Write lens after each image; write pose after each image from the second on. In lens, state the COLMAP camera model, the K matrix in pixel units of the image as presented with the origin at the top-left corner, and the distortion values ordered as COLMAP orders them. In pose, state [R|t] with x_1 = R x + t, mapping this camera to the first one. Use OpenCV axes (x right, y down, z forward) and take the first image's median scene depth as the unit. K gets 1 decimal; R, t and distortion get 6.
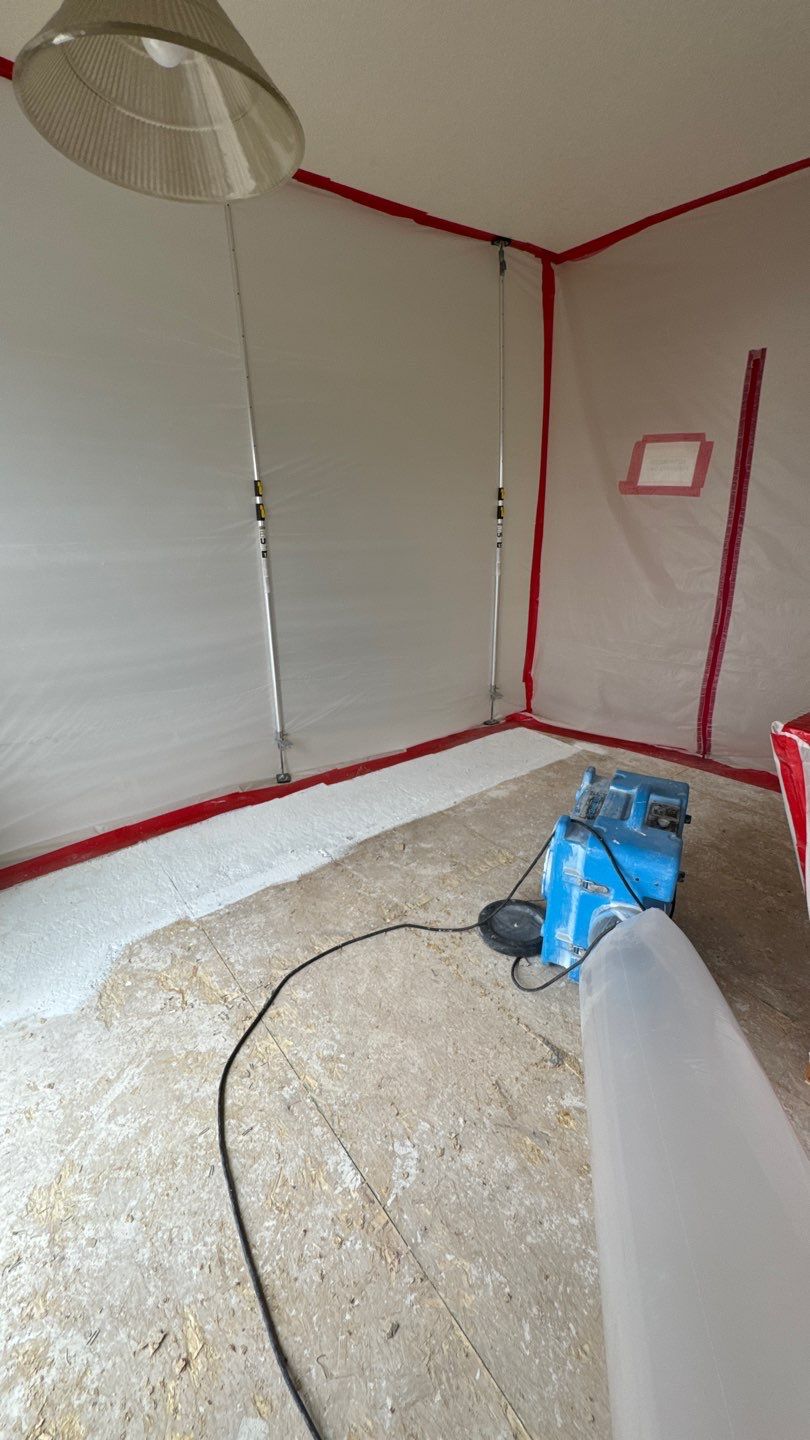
lens RADIAL K [[570.9, 0, 403.8], [0, 570.9, 721.1], [0, 0, 1]] dist [-0.001873, 0.000533]
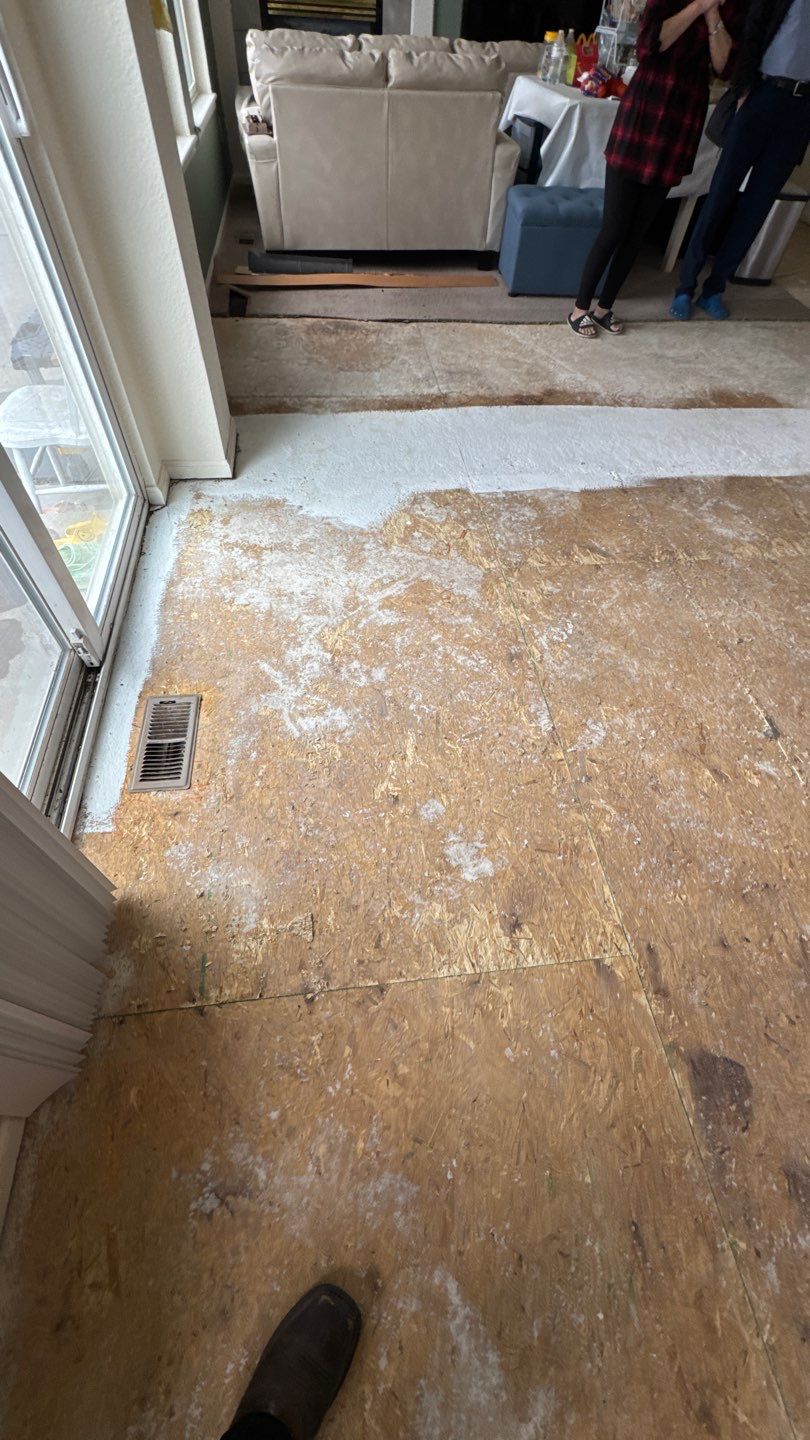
lens RADIAL K [[570.9, 0, 401.7], [0, 570.9, 719.7], [0, 0, 1]] dist [-0.001873, 0.000533]
pose [[0.856764, 0.436114, -0.275247, -0.018744], [-0.217581, 0.789579, 0.573781, 0.138203], [0.467563, -0.431706, 0.771372, -0.044360]]
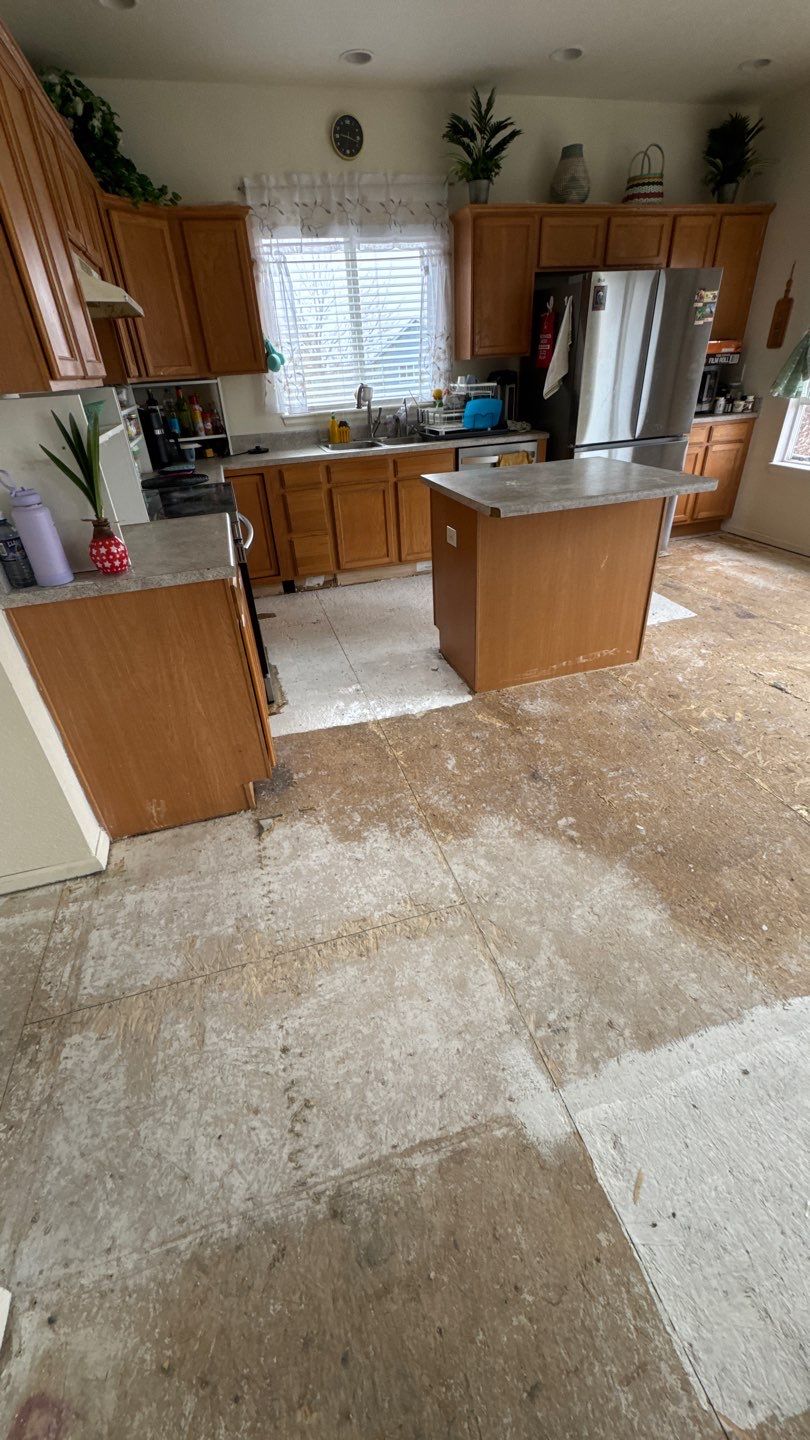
lens RADIAL K [[570.9, 0, 403.0], [0, 570.9, 720.0], [0, 0, 1]] dist [-0.001873, 0.000533]
pose [[-0.929872, -0.149564, 0.336109, 0.699309], [0.176242, 0.620853, 0.763859, -0.847761], [-0.322920, 0.769527, -0.550954, 2.308631]]
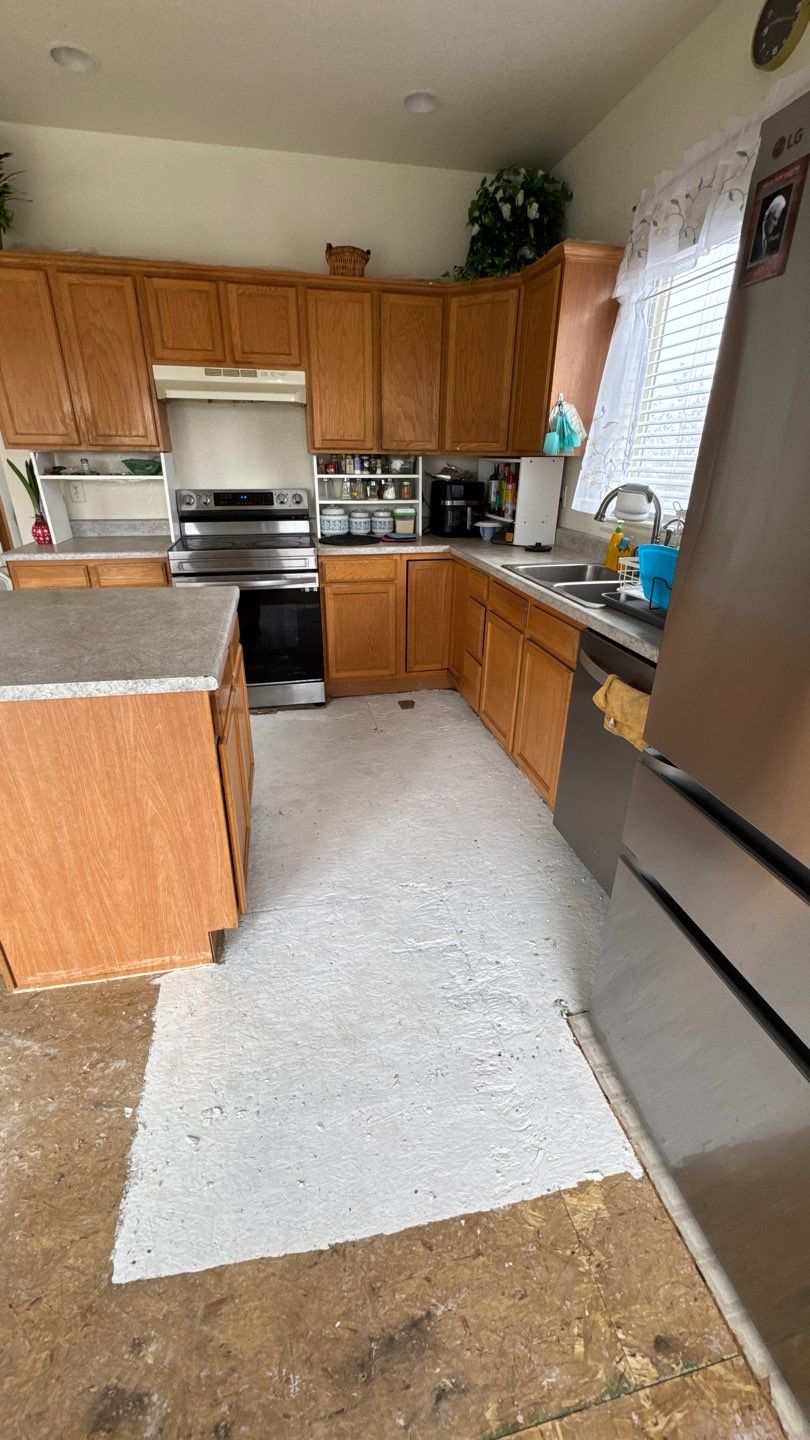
lens RADIAL K [[570.9, 0, 404.3], [0, 570.9, 719.7], [0, 0, 1]] dist [-0.001873, 0.000533]
pose [[0.430532, -0.371750, 0.822462, 0.298604], [0.295651, 0.919051, 0.260644, 0.087069], [-0.852779, 0.130946, 0.505589, -0.219832]]
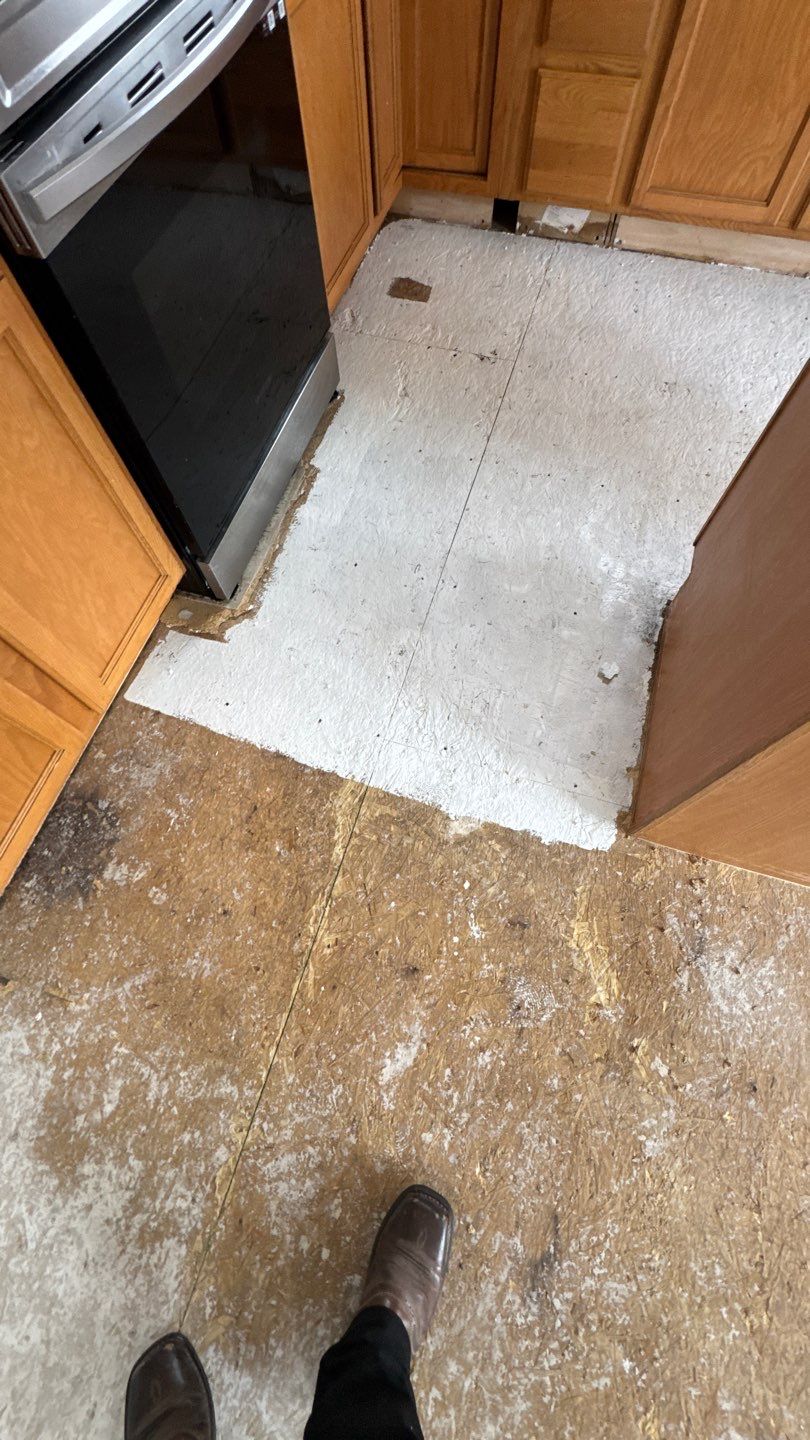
lens RADIAL K [[570.9, 0, 404.2], [0, 570.9, 718.0], [0, 0, 1]] dist [-0.001873, 0.000533]
pose [[-0.575505, -0.741968, 0.343914, 1.111291], [0.307263, 0.193547, 0.931734, -0.271256], [-0.757881, 0.641890, 0.116592, 1.261879]]
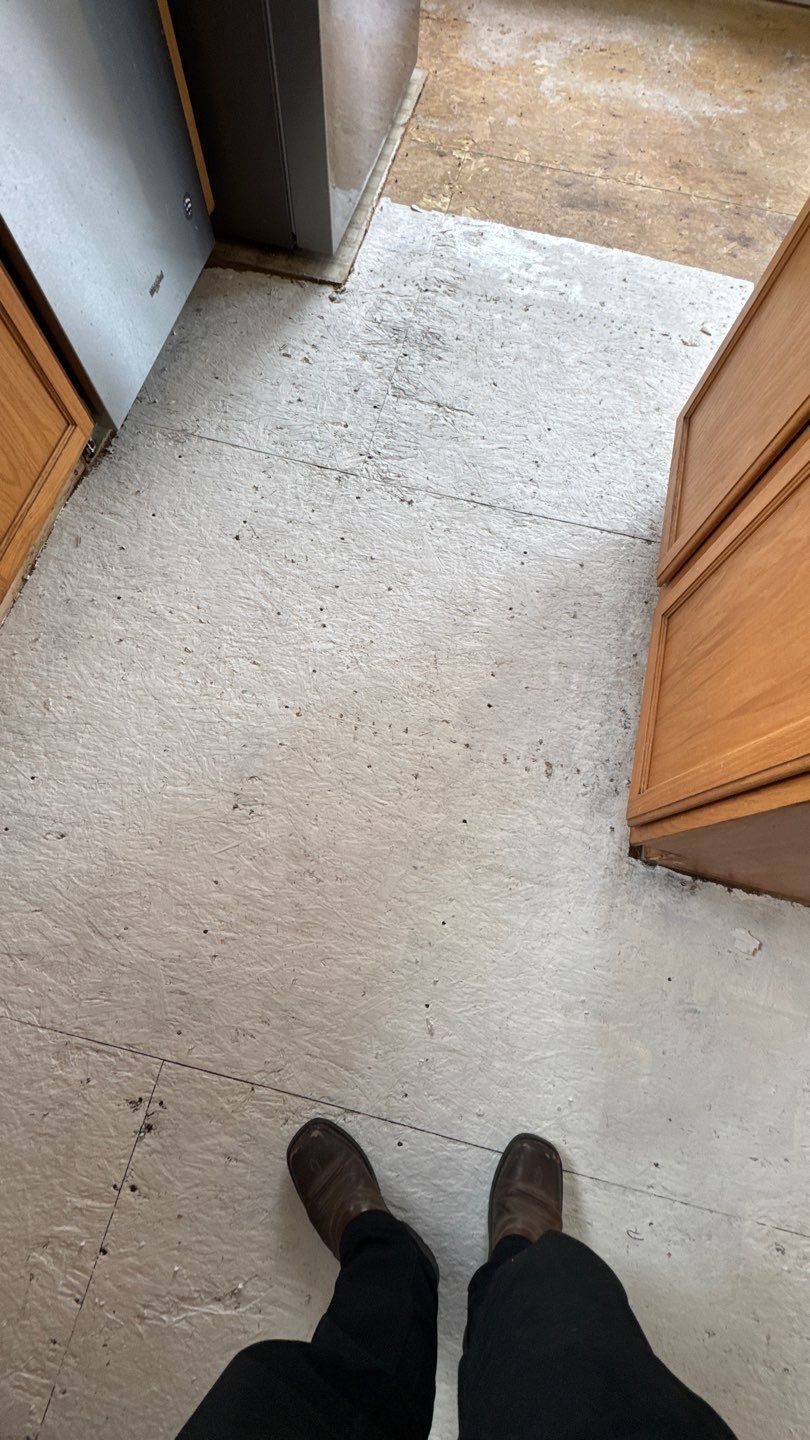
lens RADIAL K [[570.9, 0, 404.4], [0, 570.9, 723.9], [0, 0, 1]] dist [-0.001873, 0.000533]
pose [[-0.780704, 0.583779, -0.222943, 1.556472], [-0.250222, 0.034880, 0.967560, -0.019321], [0.572617, 0.811163, 0.118843, 0.618050]]
